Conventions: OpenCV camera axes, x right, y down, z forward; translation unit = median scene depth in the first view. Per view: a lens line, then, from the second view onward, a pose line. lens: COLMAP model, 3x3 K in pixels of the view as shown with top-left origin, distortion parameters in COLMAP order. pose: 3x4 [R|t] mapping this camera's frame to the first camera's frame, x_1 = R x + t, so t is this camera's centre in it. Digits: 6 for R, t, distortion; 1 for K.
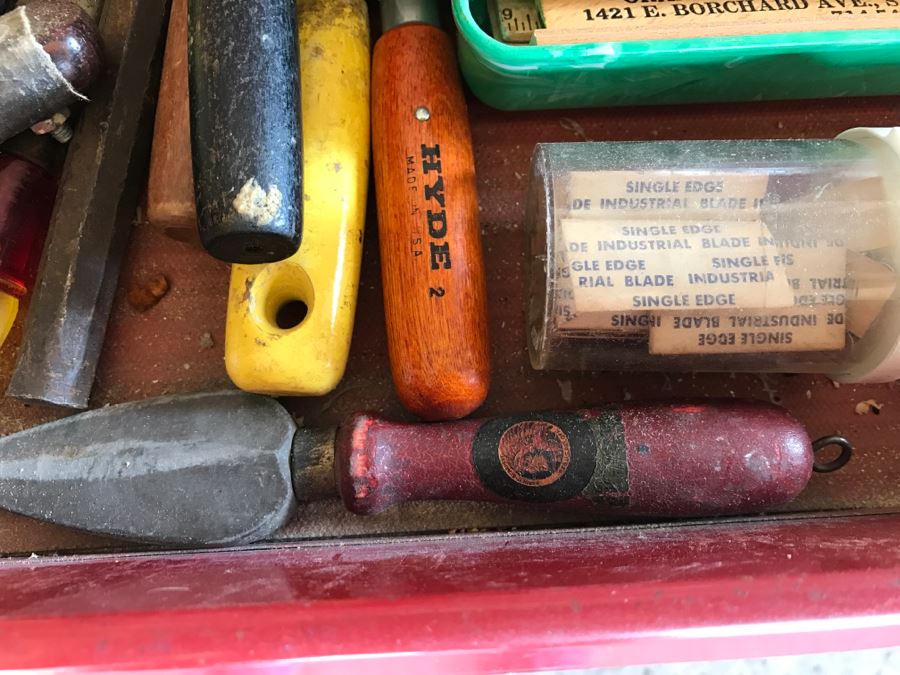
lens RADIAL K [[768.1, 0, 436.8], [0, 768.1, 332.2], [0, 0, 1]] dist [0.016036, -0.033678]
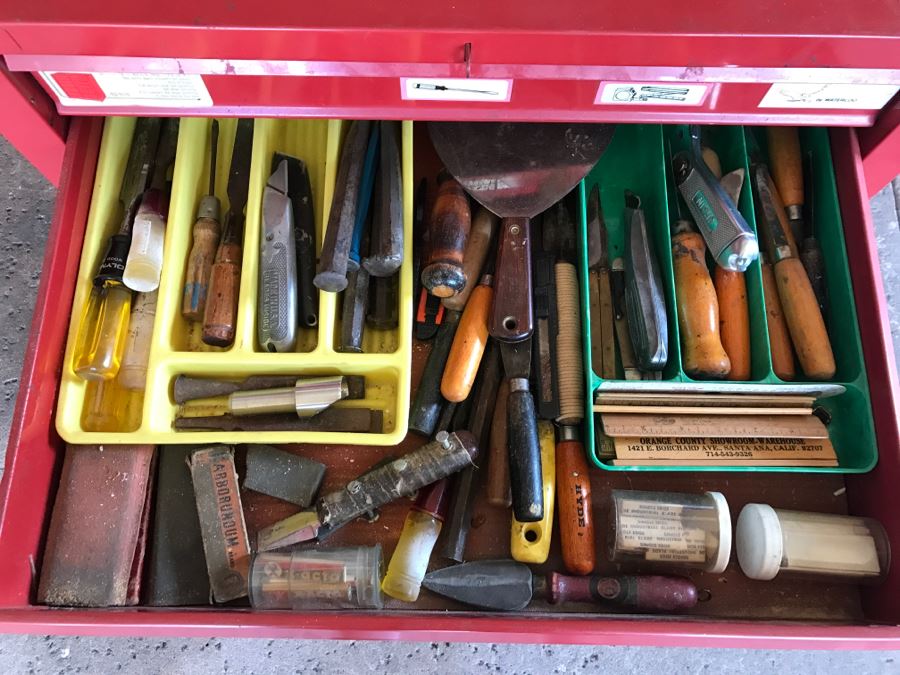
lens RADIAL K [[768.1, 0, 442.5], [0, 768.1, 326.7], [0, 0, 1]] dist [0.016036, -0.033678]
pose [[0.997494, 0.060495, -0.036696, -0.510020], [-0.065772, 0.983979, -0.165708, -0.334644], [0.026083, 0.167707, 0.985492, -2.343448]]
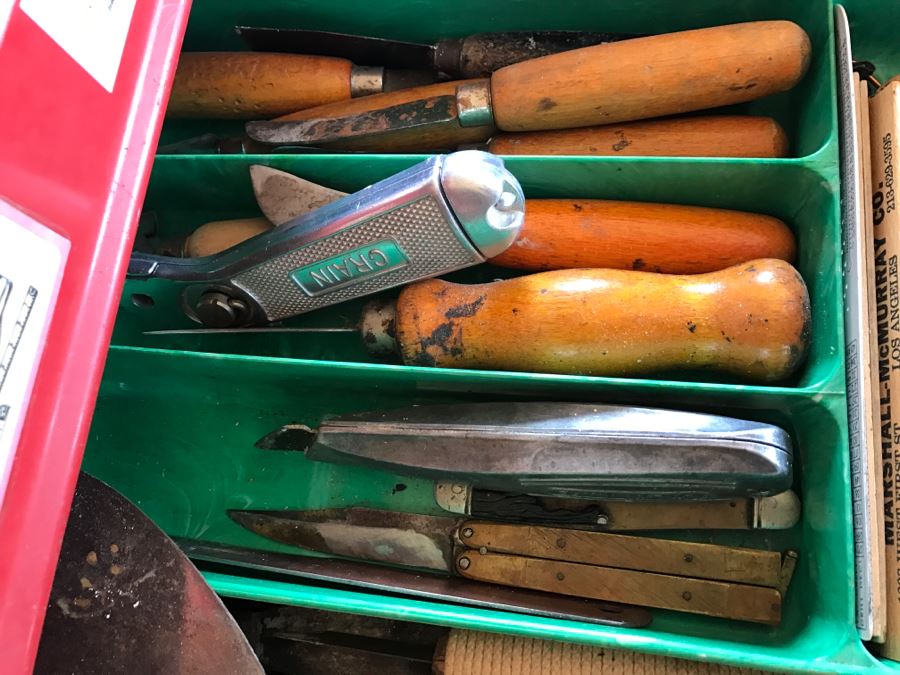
lens RADIAL K [[768.1, 0, 435.3], [0, 768.1, 320.8], [0, 0, 1]] dist [0.016036, -0.033678]
pose [[0.154571, -0.959044, 0.237364, 0.141638], [0.986864, 0.138449, -0.083256, -1.246068], [0.046984, 0.247115, 0.967846, -0.210889]]
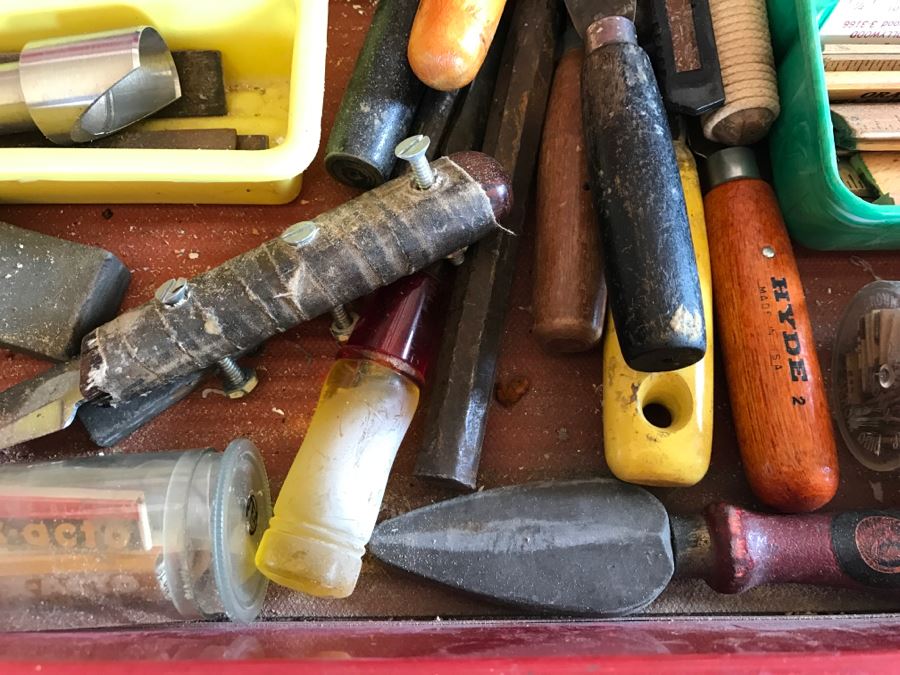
lens RADIAL K [[768.1, 0, 447.7], [0, 768.1, 333.9], [0, 0, 1]] dist [0.016036, -0.033678]
pose [[0.999155, 0.035341, -0.021003, -0.514417], [-0.037767, 0.990886, -0.129303, 0.018710], [0.016241, 0.129987, 0.991383, -0.195532]]
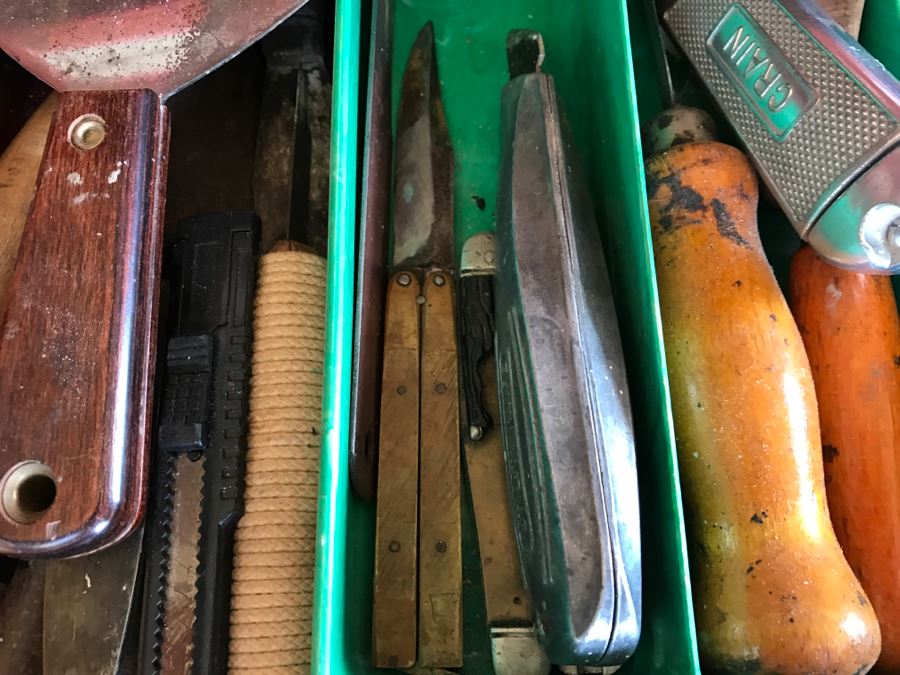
lens RADIAL K [[768.1, 0, 449.3], [0, 768.1, 325.4], [0, 0, 1]] dist [0.016036, -0.033678]
pose [[0.999235, 0.039097, 0.000014, 0.130509], [-0.038533, 0.984900, -0.168780, -0.989785], [-0.006613, 0.168650, 0.985654, 0.126405]]
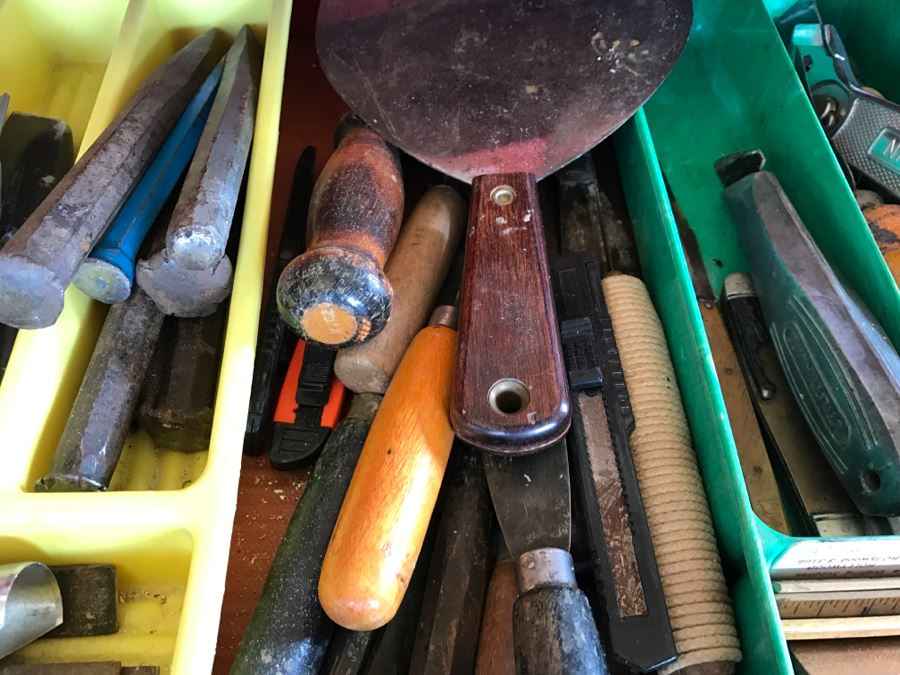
lens RADIAL K [[768.1, 0, 445.9], [0, 768.1, 321.5], [0, 0, 1]] dist [0.016036, -0.033678]
pose [[0.999768, 0.020082, -0.007819, -0.431969], [-0.021408, 0.883795, -0.467385, -0.444214], [-0.002475, 0.467444, 0.884019, -0.179469]]
